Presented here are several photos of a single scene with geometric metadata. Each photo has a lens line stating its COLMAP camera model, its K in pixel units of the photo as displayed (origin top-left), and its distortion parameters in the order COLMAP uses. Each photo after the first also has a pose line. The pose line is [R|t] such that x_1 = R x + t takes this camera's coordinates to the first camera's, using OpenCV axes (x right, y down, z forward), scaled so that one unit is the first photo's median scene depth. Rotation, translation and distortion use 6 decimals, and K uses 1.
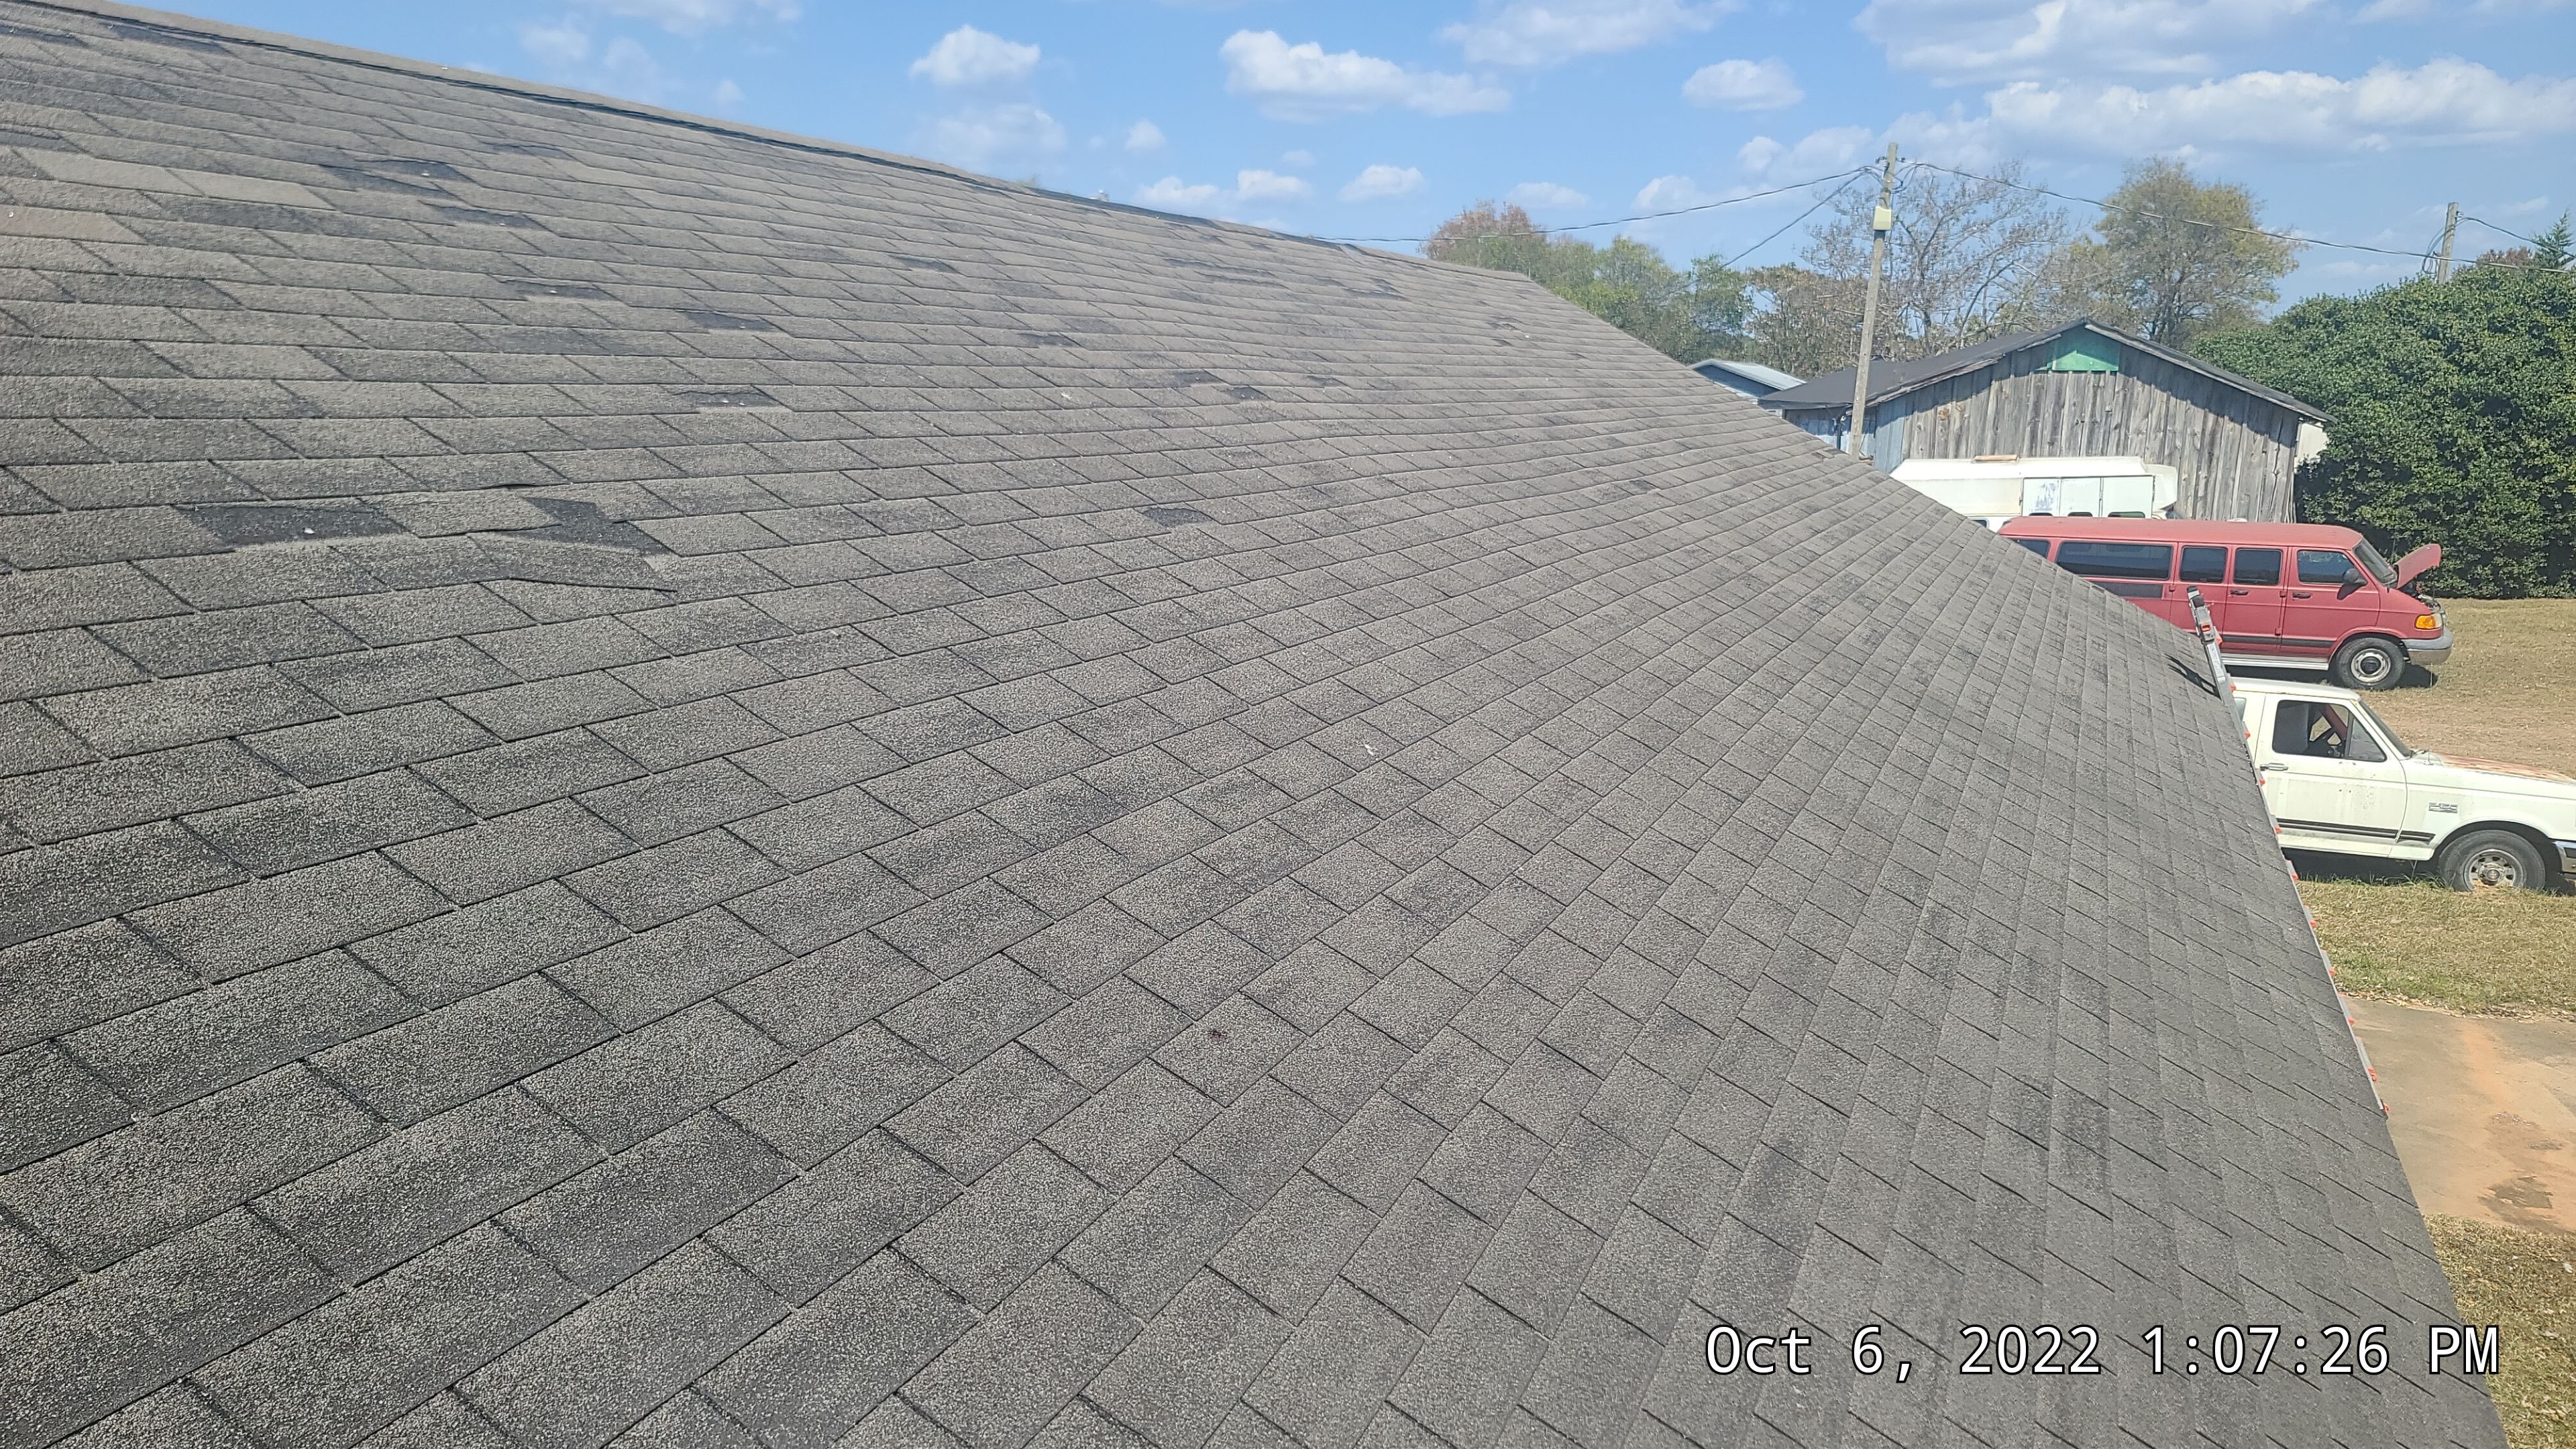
lens RADIAL K [[1887.4, 0, 1273.3], [0, 1887.4, 728.3], [0, 0, 1]] dist [0.059096, -0.035702]
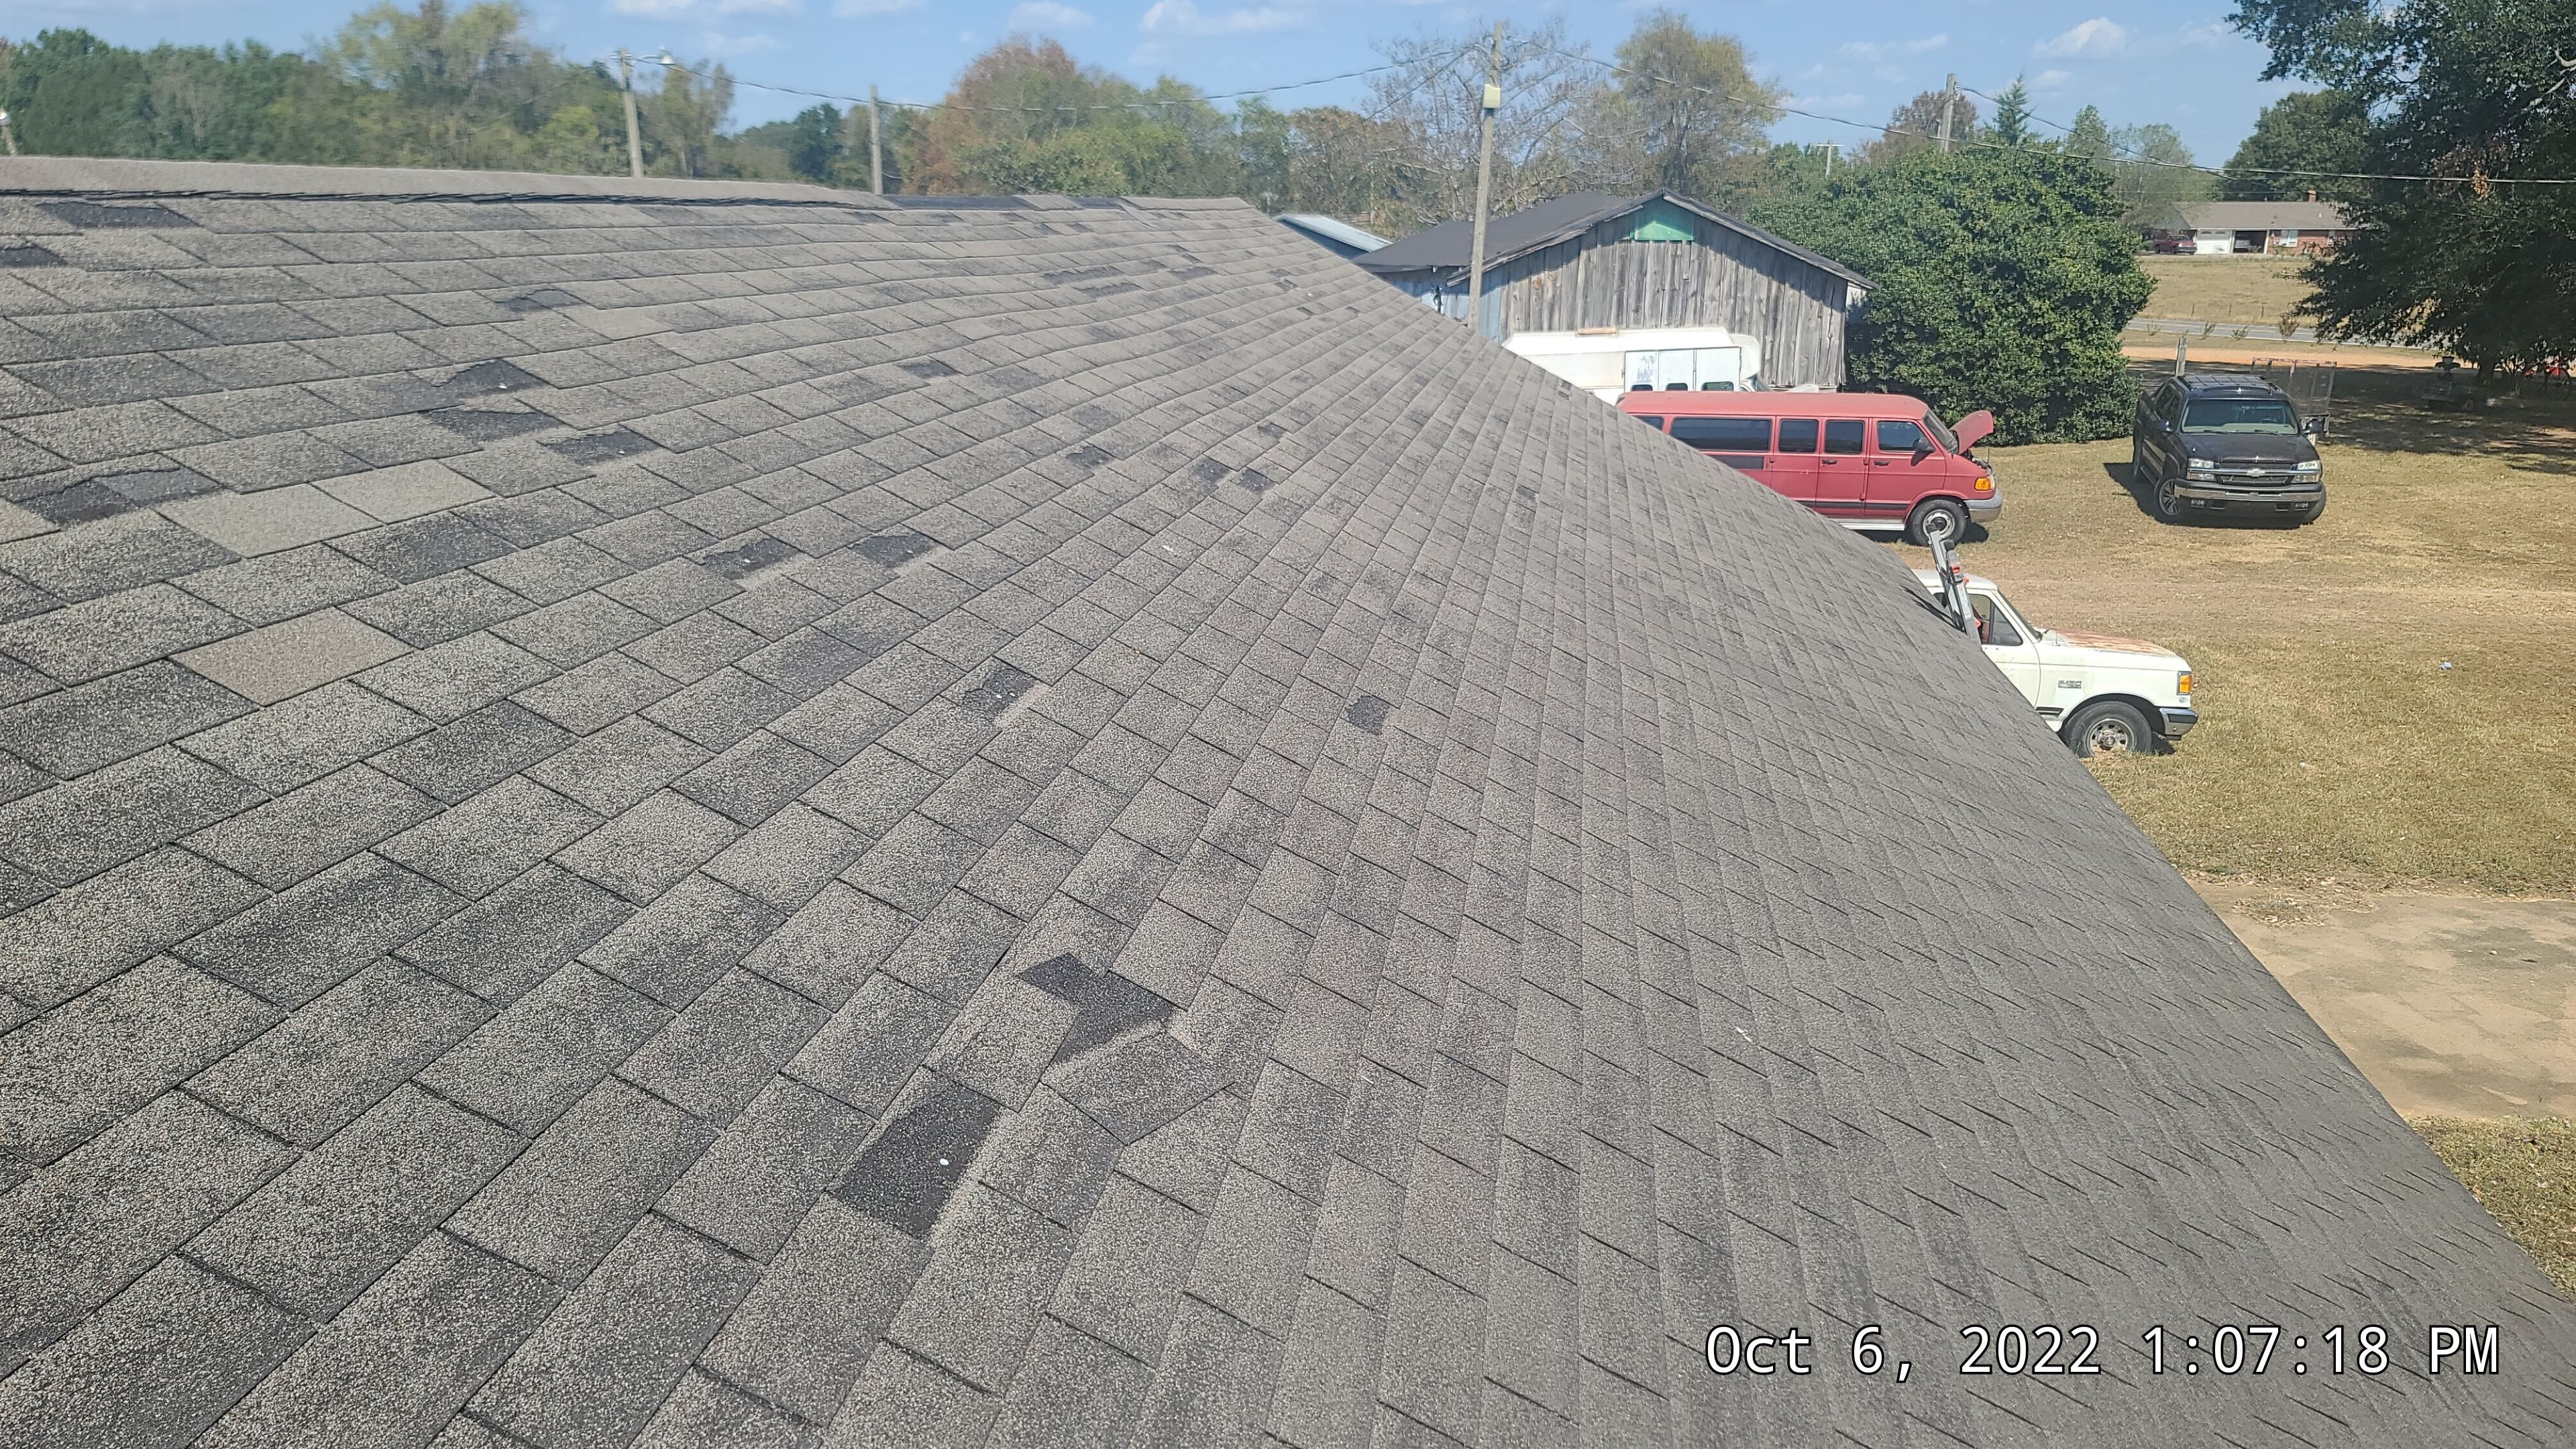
lens RADIAL K [[1887.4, 0, 1285.5], [0, 1887.4, 719.4], [0, 0, 1]] dist [0.059096, -0.035702]
pose [[0.968302, -0.072616, 0.238996, -0.060493], [0.052864, 0.994712, 0.088049, -0.037527], [-0.244126, -0.072624, 0.967020, 0.027279]]
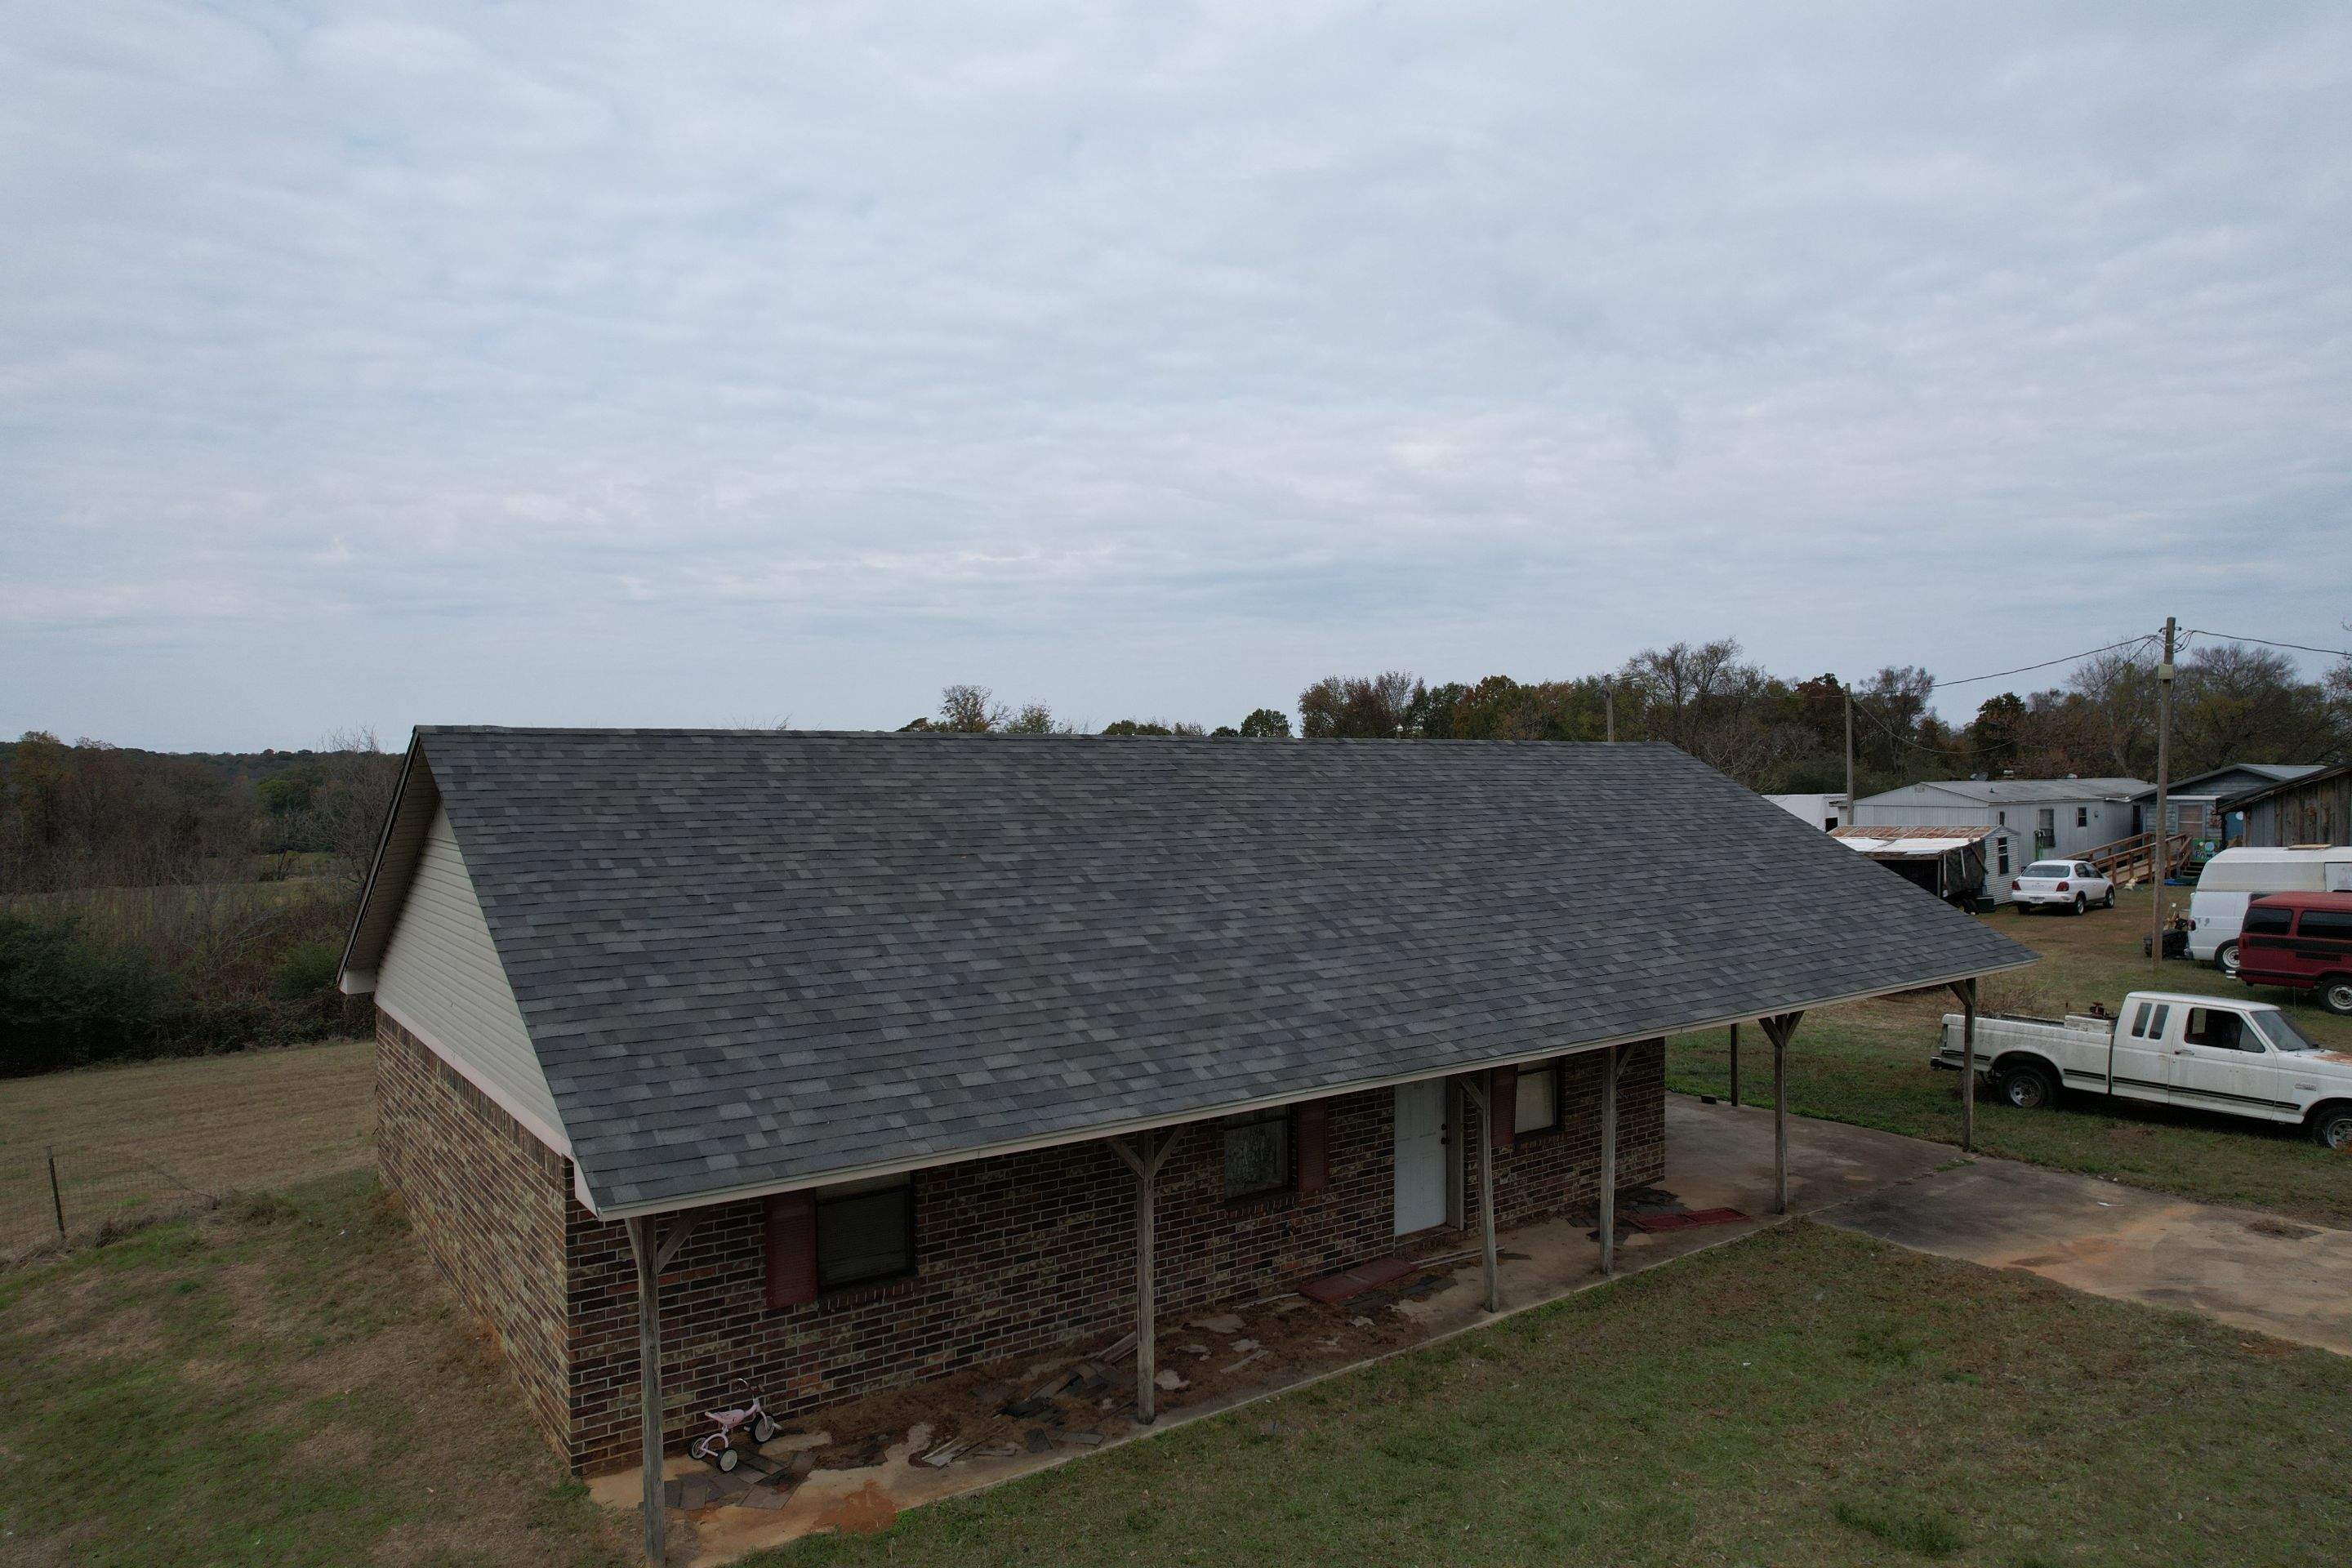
lens RADIAL K [[1498.9, 0, 1182.2], [0, 1498.9, 778.8], [0, 0, 1]] dist [-0.065657, 0.054625]
pose [[0.862714, -0.017190, -0.505399, 0.279603], [-0.076314, 0.983551, -0.163719, 0.037485], [0.499900, 0.179812, 0.847212, -0.257664]]
